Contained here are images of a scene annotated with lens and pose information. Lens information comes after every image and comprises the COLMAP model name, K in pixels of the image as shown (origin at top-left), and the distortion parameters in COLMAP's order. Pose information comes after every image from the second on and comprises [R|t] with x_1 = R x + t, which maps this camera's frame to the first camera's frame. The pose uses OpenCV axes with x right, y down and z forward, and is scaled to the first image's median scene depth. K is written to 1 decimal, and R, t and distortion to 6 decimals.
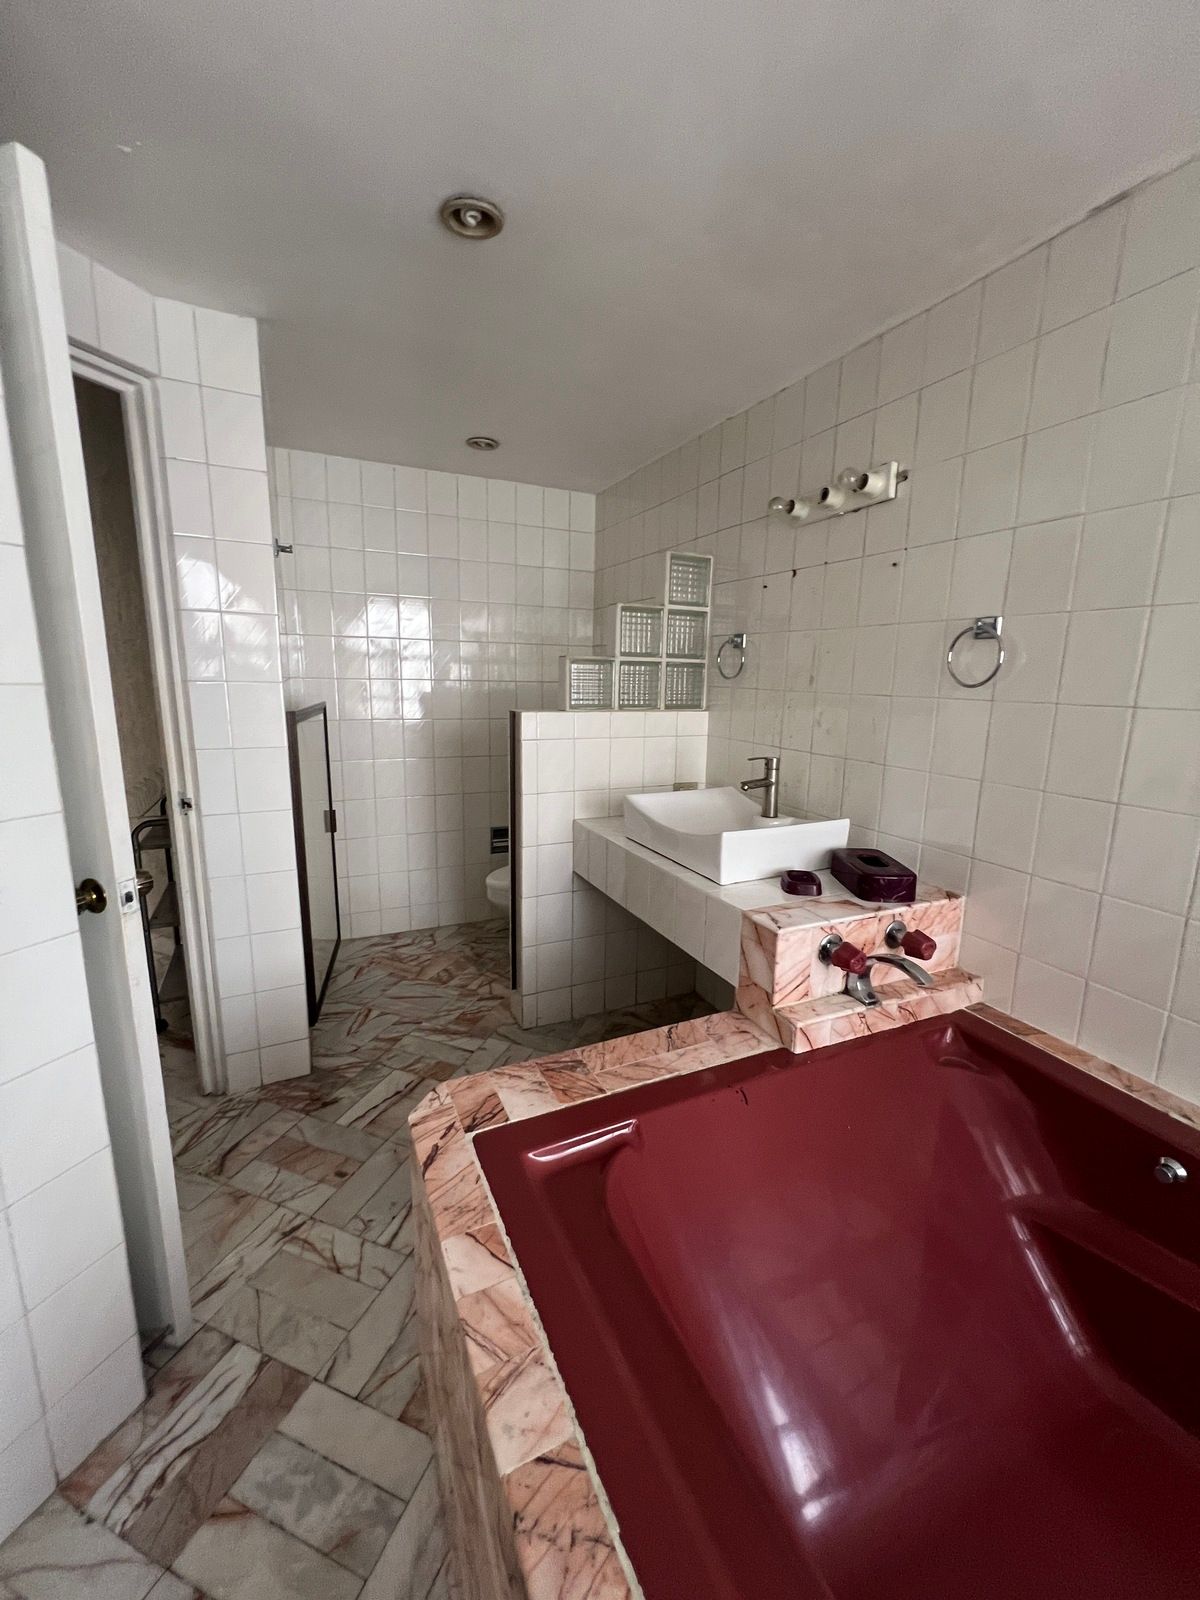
lens RADIAL K [[642.6, 0, 602.3], [0, 642.6, 797.4], [0, 0, 1]] dist [-0.000911, 0.000301]
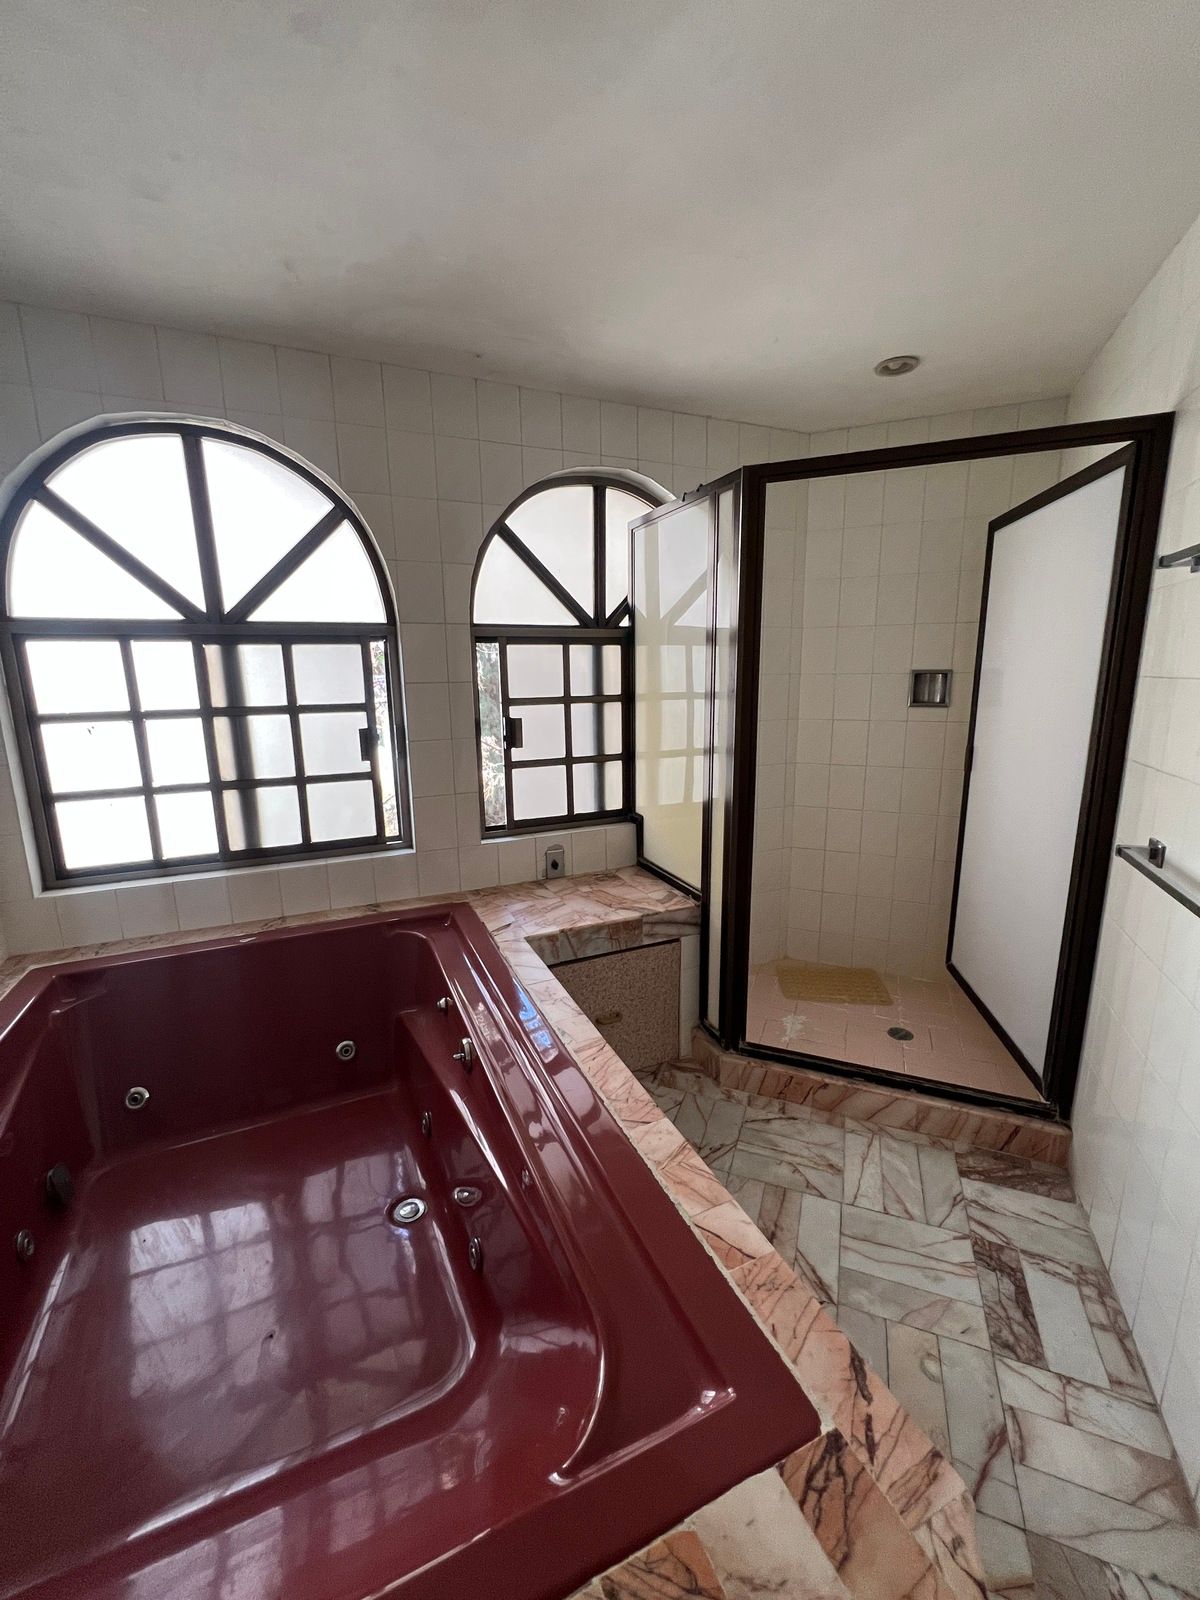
lens RADIAL K [[642.6, 0, 602.3], [0, 642.6, 797.4], [0, 0, 1]] dist [-0.000911, 0.000301]
pose [[-0.999859, -0.007541, 0.015025, 0.005075], [-0.001301, 0.925762, 0.378105, -0.303072], [-0.016761, 0.378032, -0.925641, 1.555969]]
